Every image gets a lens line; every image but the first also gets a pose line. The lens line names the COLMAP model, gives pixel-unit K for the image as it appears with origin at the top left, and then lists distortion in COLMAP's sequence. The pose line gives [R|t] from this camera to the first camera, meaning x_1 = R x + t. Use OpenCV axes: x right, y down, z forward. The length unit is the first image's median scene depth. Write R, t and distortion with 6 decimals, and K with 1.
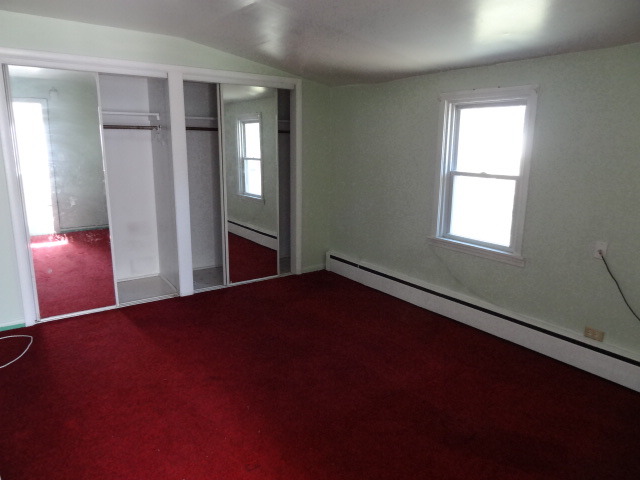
lens RADIAL K [[447.1, 0, 319.5], [0, 447.1, 239.9], [0, 0, 1]] dist [-0.001139, -0.001438]
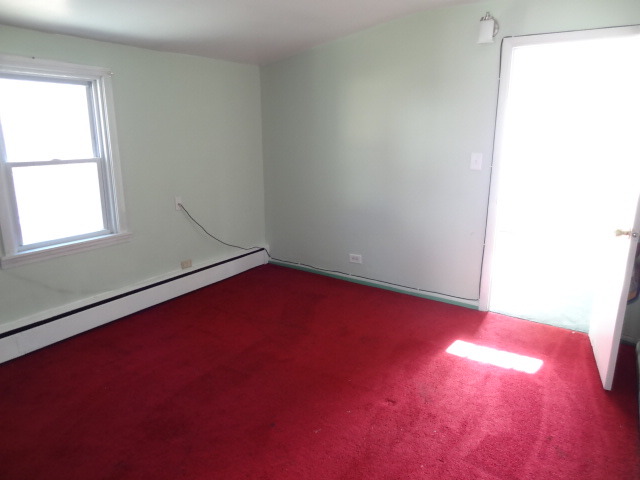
lens RADIAL K [[447.1, 0, 319.4], [0, 447.1, 238.9], [0, 0, 1]] dist [-0.001139, -0.001438]
pose [[-0.346837, -0.249476, 0.904138, -0.638374], [0.183890, 0.927180, 0.326377, -0.199782], [-0.919722, 0.279462, -0.275704, 0.830569]]
